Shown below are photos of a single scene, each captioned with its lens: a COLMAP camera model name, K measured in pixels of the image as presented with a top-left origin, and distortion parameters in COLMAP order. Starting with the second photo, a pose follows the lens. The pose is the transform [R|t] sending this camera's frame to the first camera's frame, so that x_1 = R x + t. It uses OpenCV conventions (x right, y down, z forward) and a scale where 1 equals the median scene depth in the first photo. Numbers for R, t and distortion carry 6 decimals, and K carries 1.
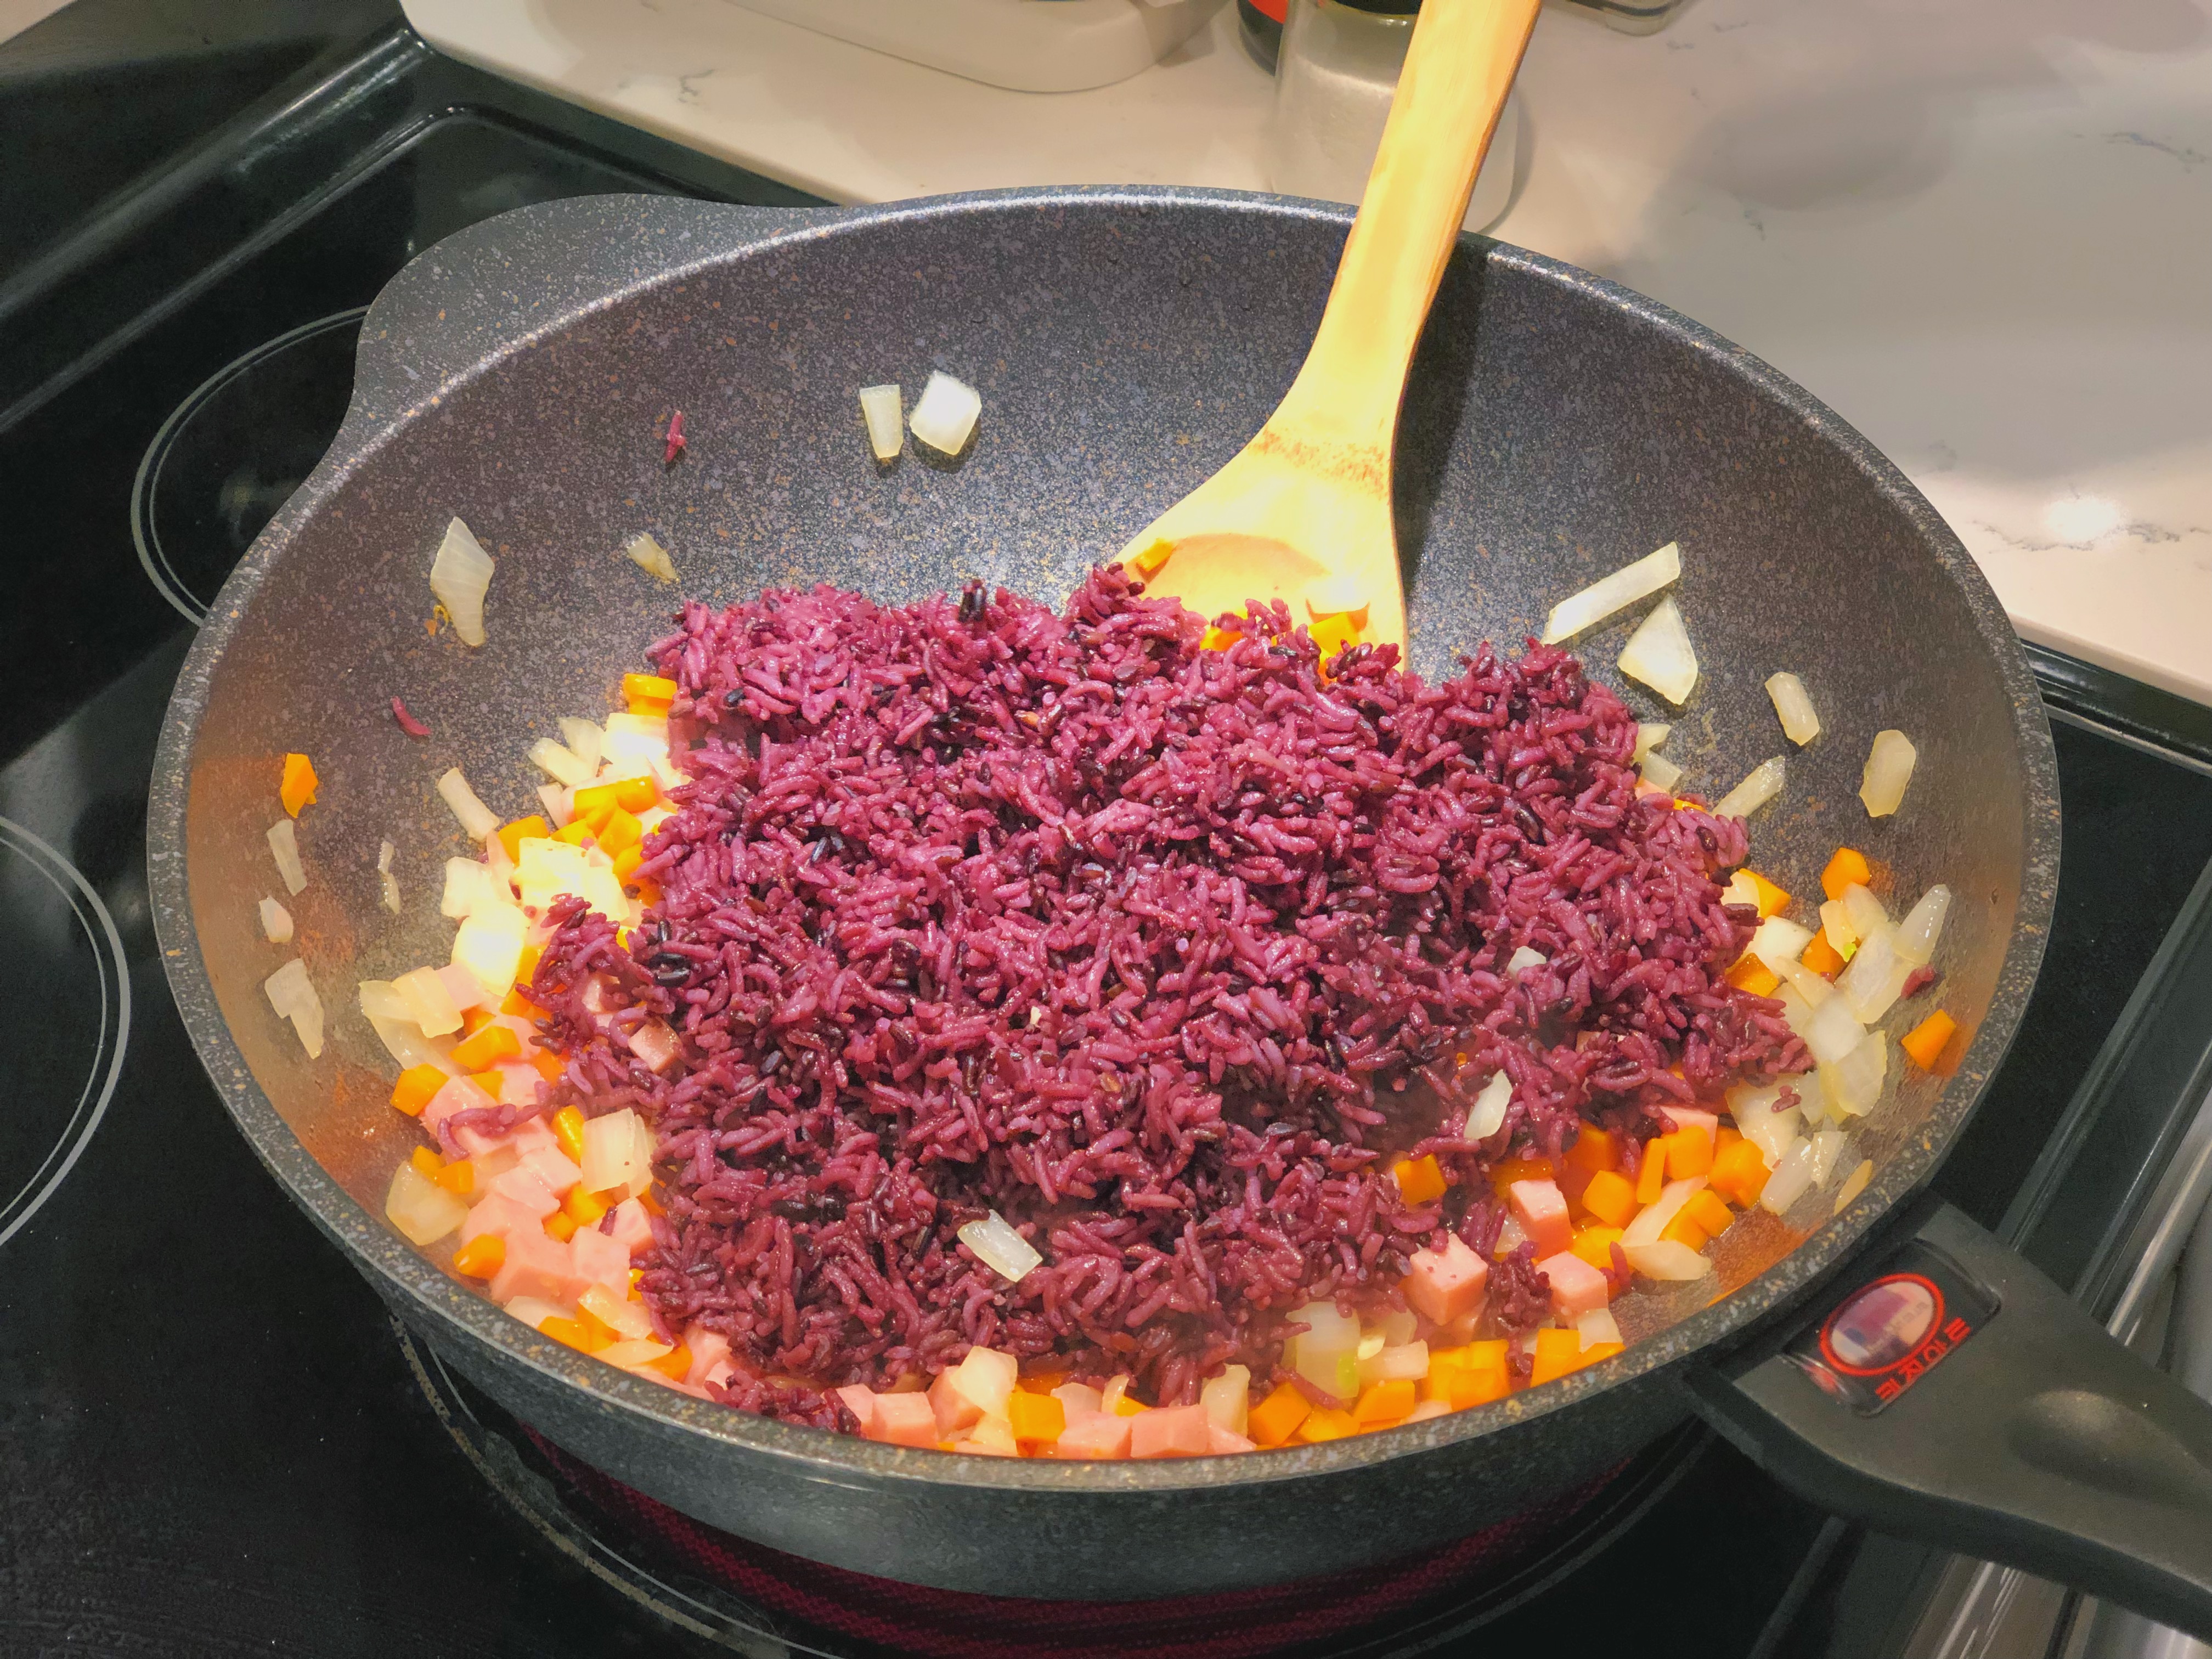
lens RADIAL K [[3433.4, 0, 1111.4], [0, 3433.4, 850.6], [0, 0, 1]] dist [0.010314, 0.000000]
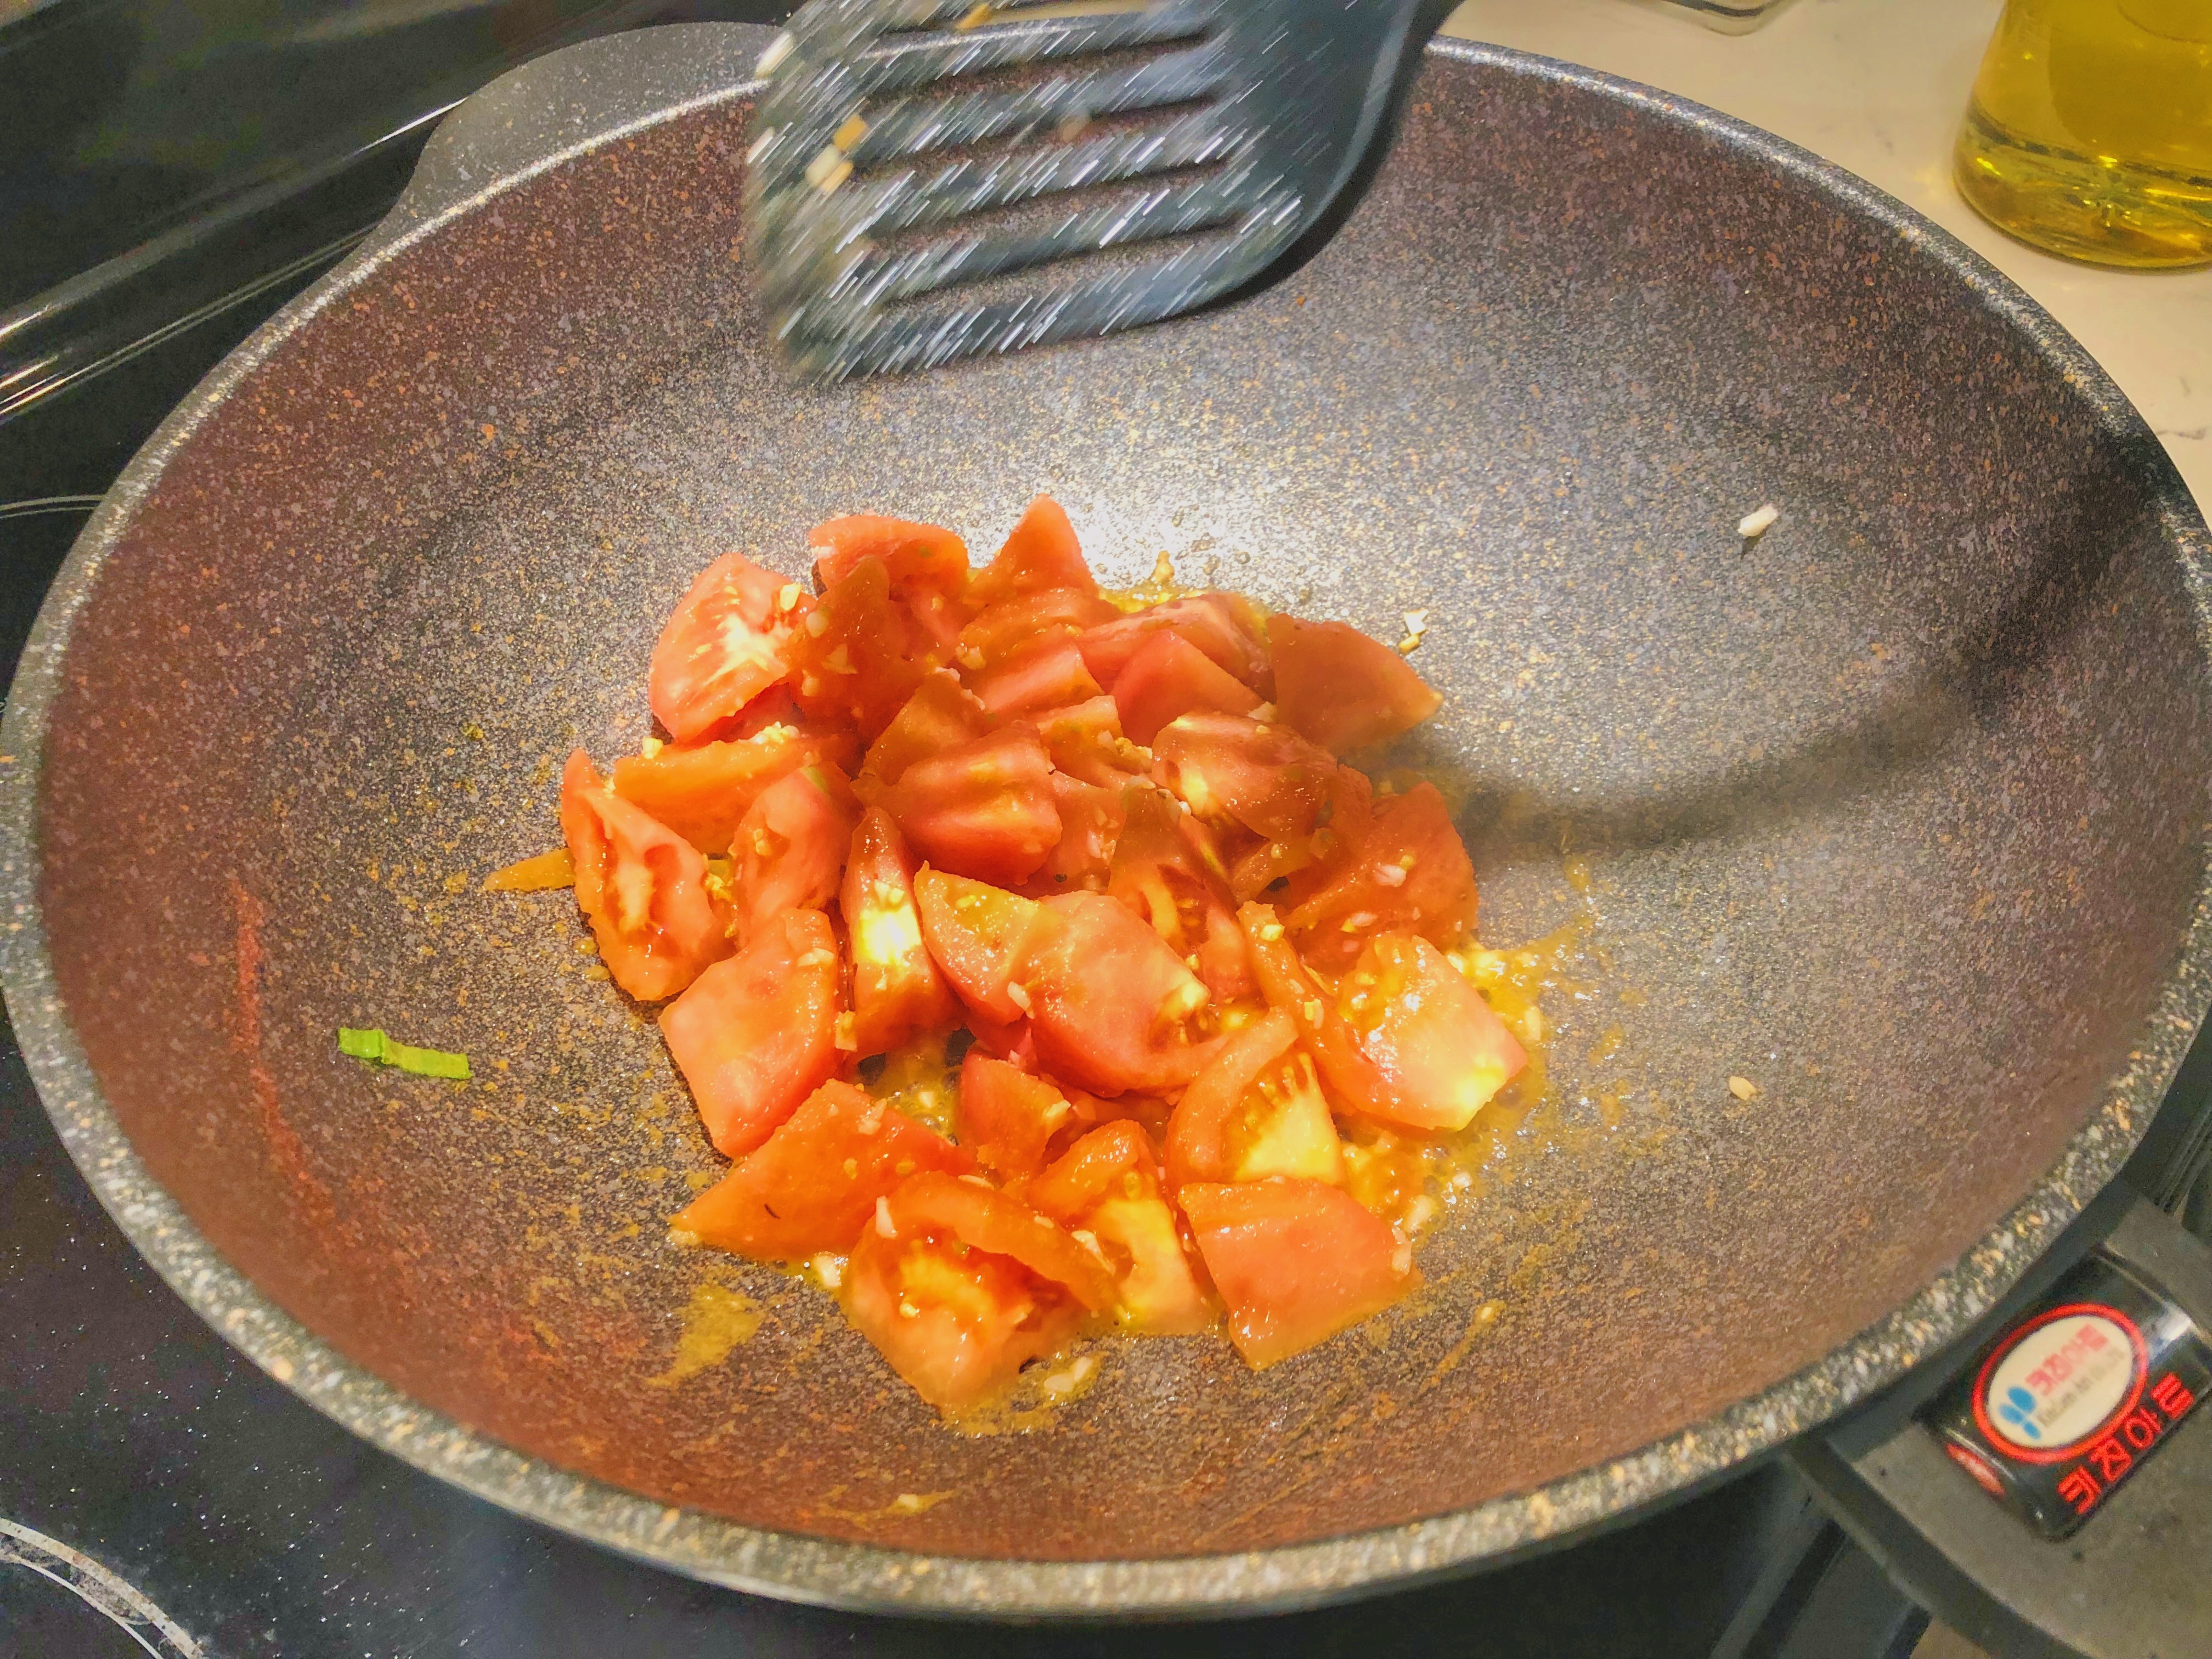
lens RADIAL K [[1868.8, 0, 1110.9], [0, 1868.8, 814.2], [0, 0, 1]] dist [-0.002651, 0.012847]
pose [[0.994487, 0.042053, -0.096061, 0.044137], [-0.033910, 0.995814, 0.084885, -0.005247], [0.099228, -0.081160, 0.991749, 0.453568]]
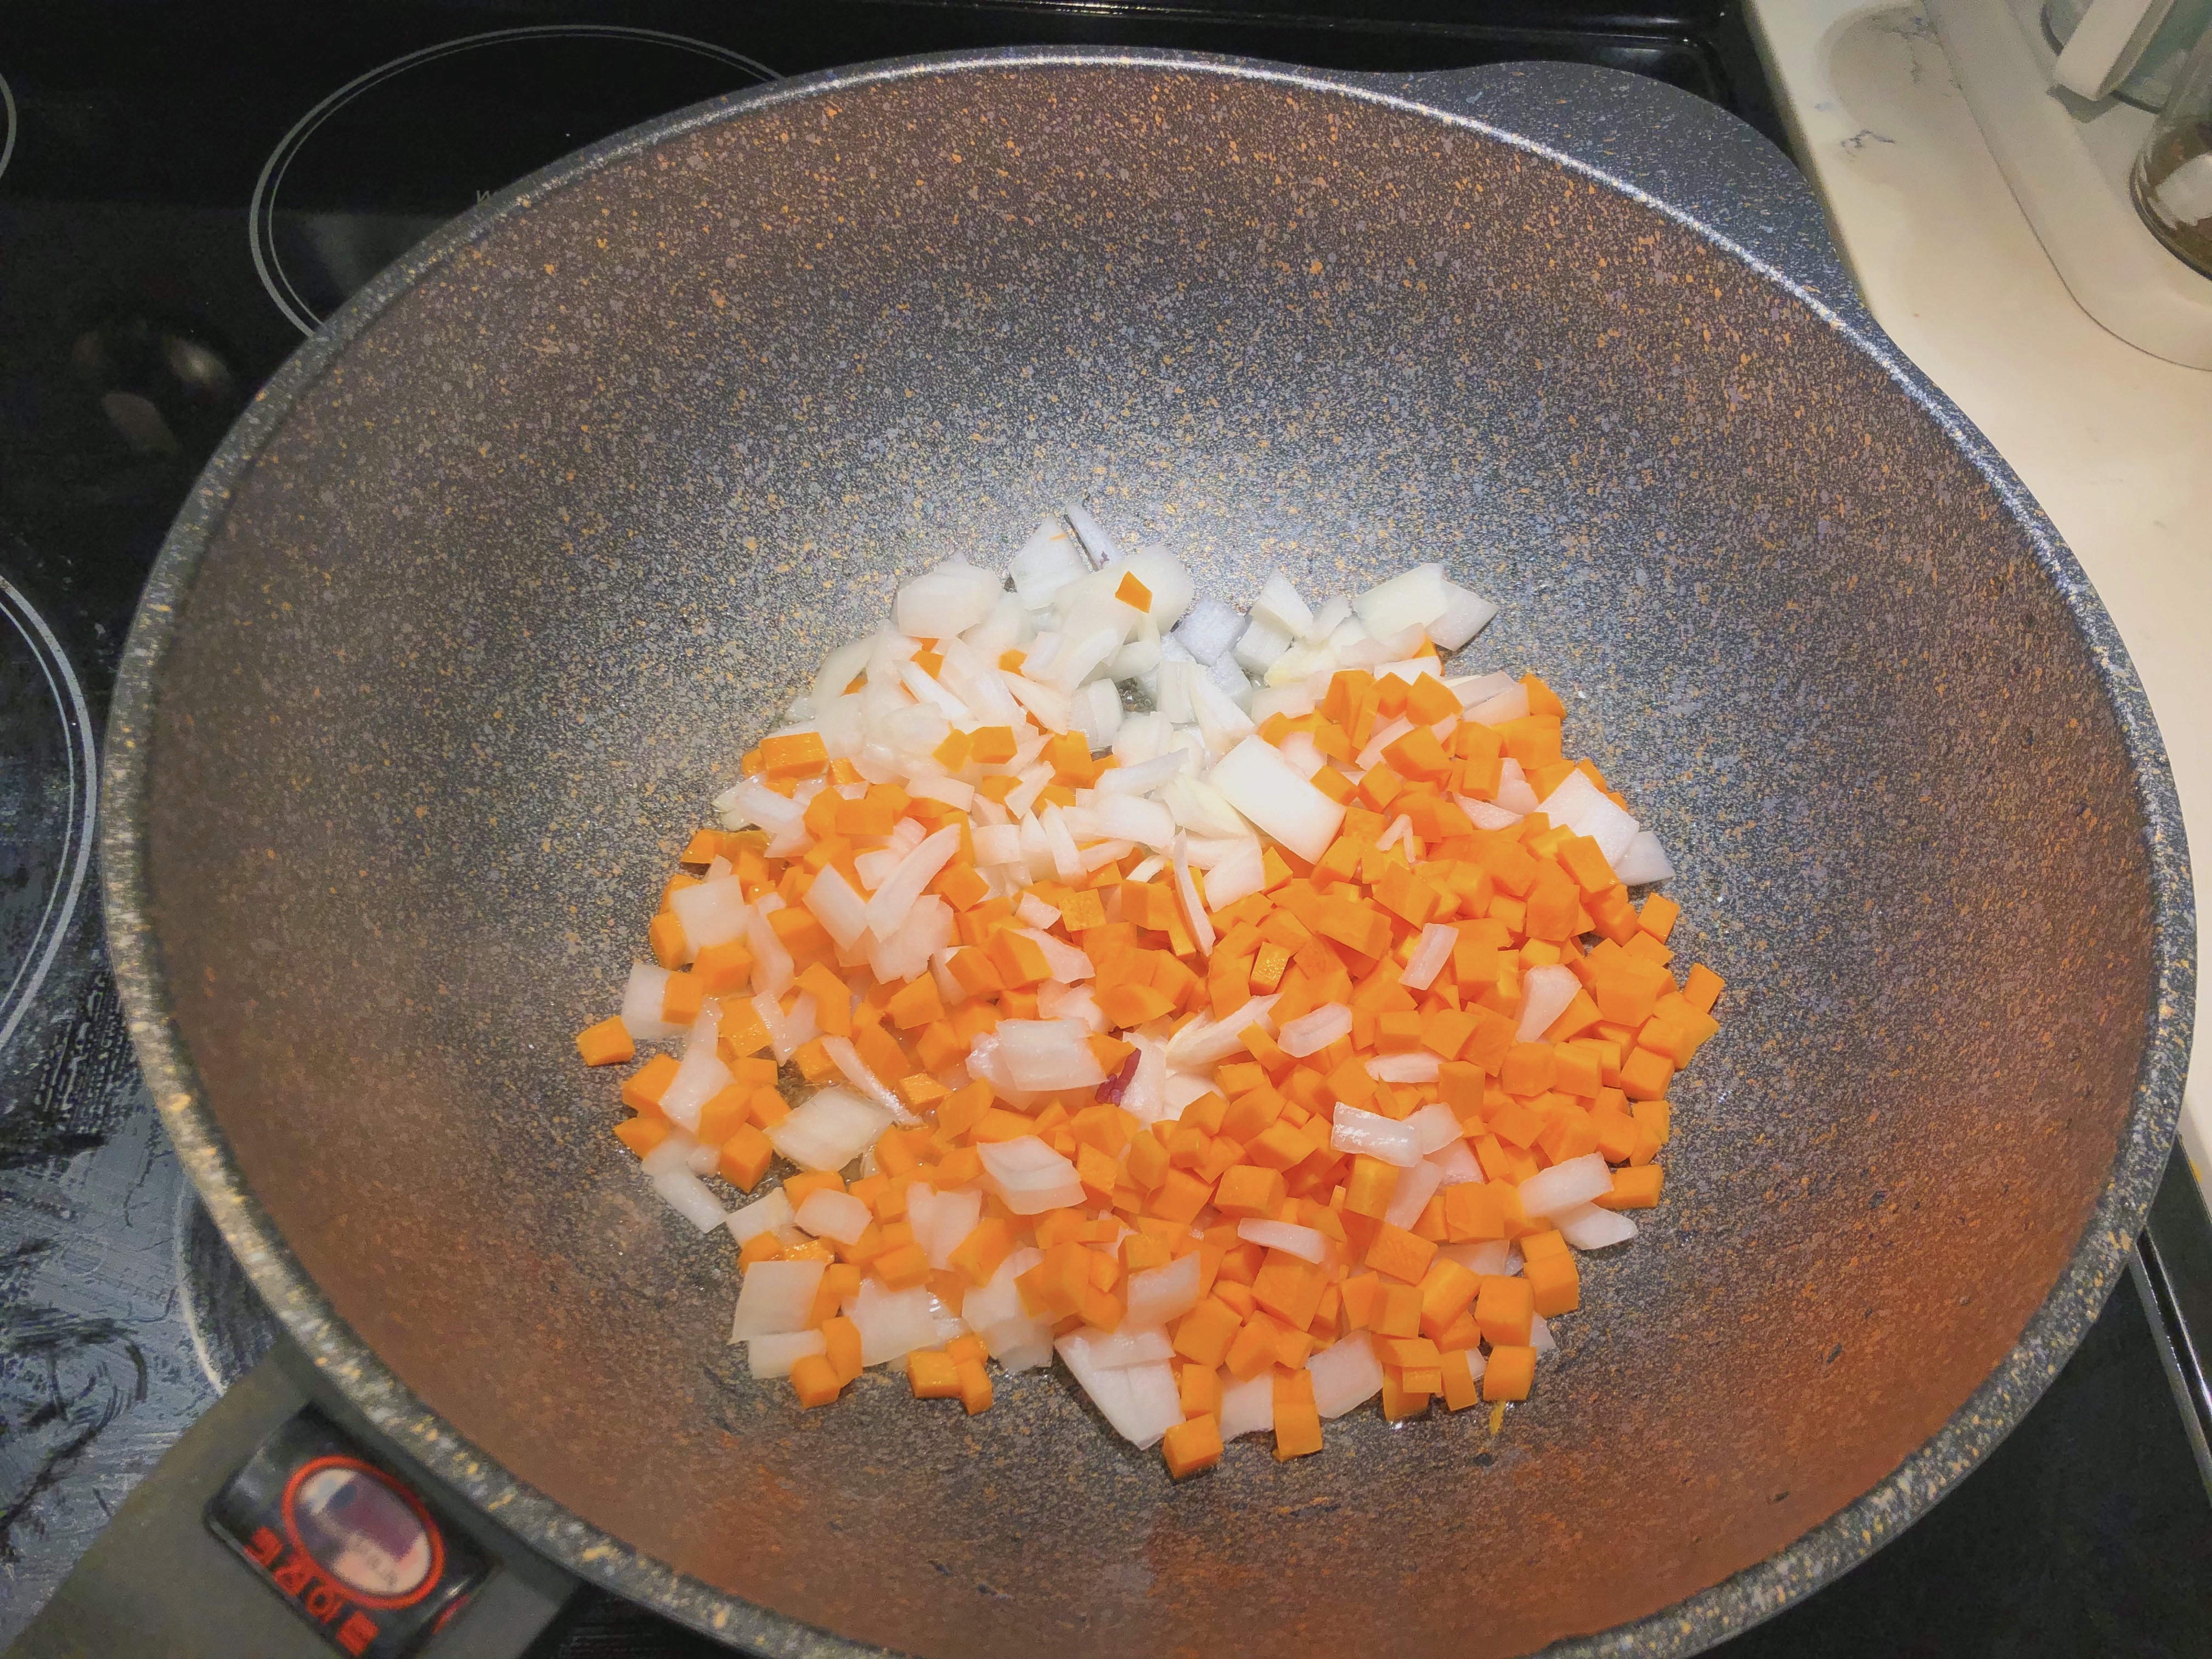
lens RADIAL K [[1868.8, 0, 1107.8], [0, 1868.8, 811.1], [0, 0, 1]] dist [-0.002651, 0.012847]
pose [[0.211097, 0.811999, -0.544147, 0.273200], [-0.738028, 0.497415, 0.455953, -0.207047], [0.640900, 0.305345, 0.704281, 0.567324]]
